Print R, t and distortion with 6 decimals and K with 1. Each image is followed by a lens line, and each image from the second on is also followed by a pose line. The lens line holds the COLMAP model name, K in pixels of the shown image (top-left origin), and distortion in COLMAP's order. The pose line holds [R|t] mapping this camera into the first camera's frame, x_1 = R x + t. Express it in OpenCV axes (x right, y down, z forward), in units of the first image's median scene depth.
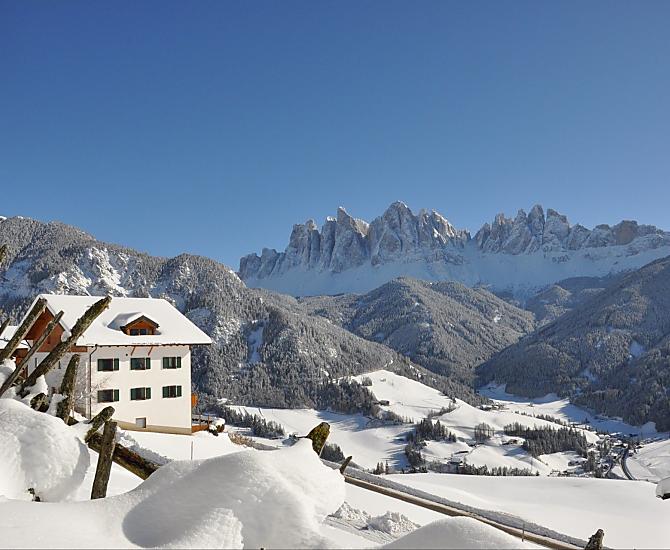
lens RADIAL K [[654.7, 0, 331.7], [0, 654.7, 270.2], [0, 0, 1]] dist [-0.123217, 0.000000]
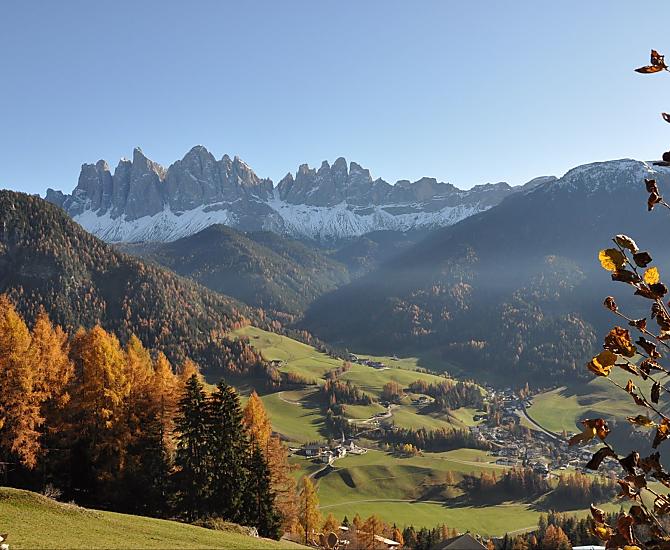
lens RADIAL K [[654.7, 0, 329.6], [0, 654.7, 278.5], [0, 0, 1]] dist [-0.123217, 0.000000]
pose [[0.938066, 0.001504, 0.346453, -0.117919], [-0.032988, 0.995835, 0.084997, 0.003437], [-0.344882, -0.091161, 0.934209, 0.090770]]
